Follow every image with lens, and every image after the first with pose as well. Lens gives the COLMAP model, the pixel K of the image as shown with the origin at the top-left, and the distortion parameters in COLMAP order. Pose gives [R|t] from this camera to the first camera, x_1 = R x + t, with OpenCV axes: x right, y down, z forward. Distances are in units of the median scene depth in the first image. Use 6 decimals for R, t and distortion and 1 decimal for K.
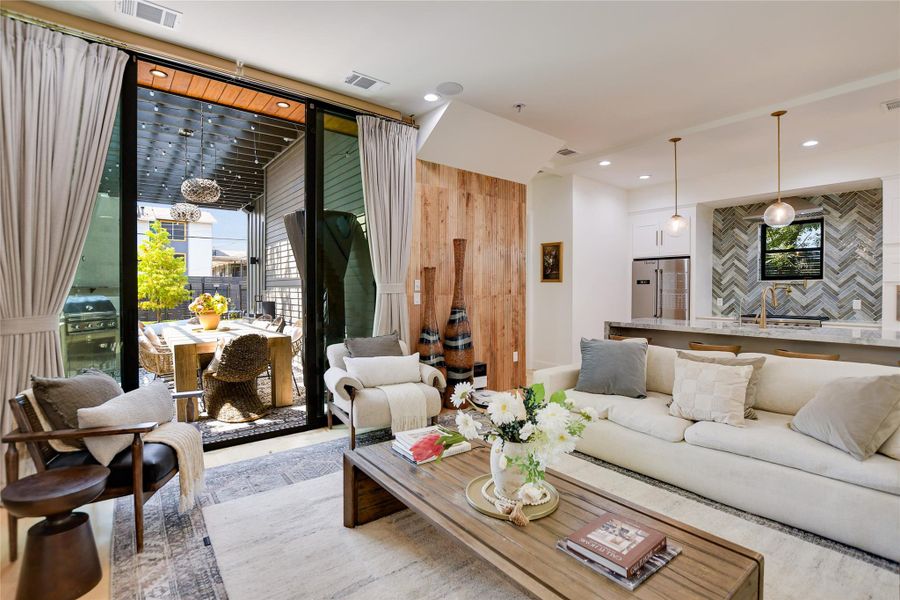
lens RADIAL K [[457.6, 0, 450.6], [0, 457.6, 293.4], [0, 0, 1]] dist [-0.009418, 0.002895]
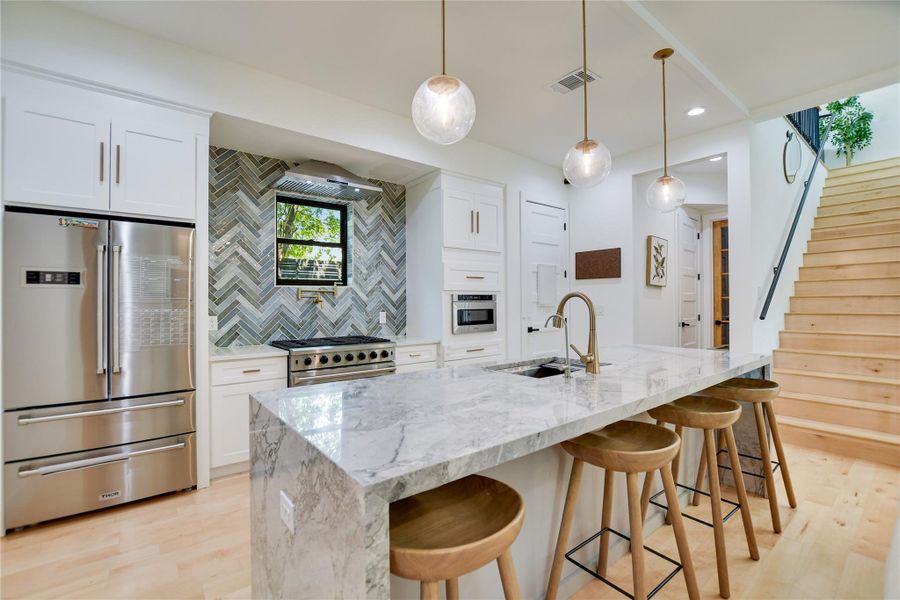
lens RADIAL K [[403.8, 0, 449.8], [0, 403.8, 299.8], [0, 0, 1]] dist [-0.019862, 0.003910]
pose [[0.026646, 0.003922, 0.999637, 0.163386], [0.015048, 0.999877, -0.004324, -0.002788], [-0.999532, 0.015158, 0.026583, 0.857925]]
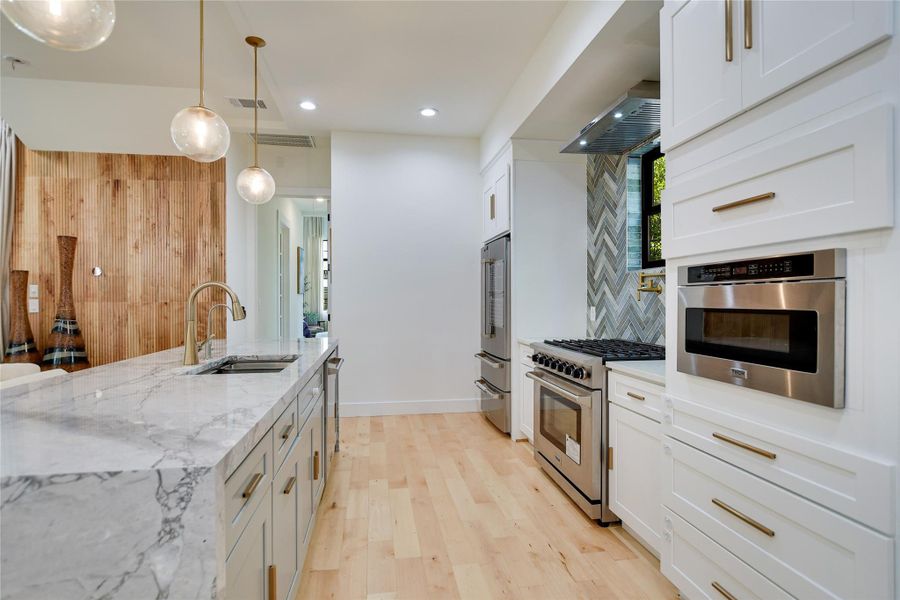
lens RADIAL K [[457.6, 0, 445.0], [0, 457.6, 301.4], [0, 0, 1]] dist [-0.009418, 0.002895]
pose [[0.846826, -0.005504, -0.531842, 0.876345], [0.002174, 0.999974, -0.006887, 0.008869], [0.531866, 0.004676, 0.846815, 0.544135]]
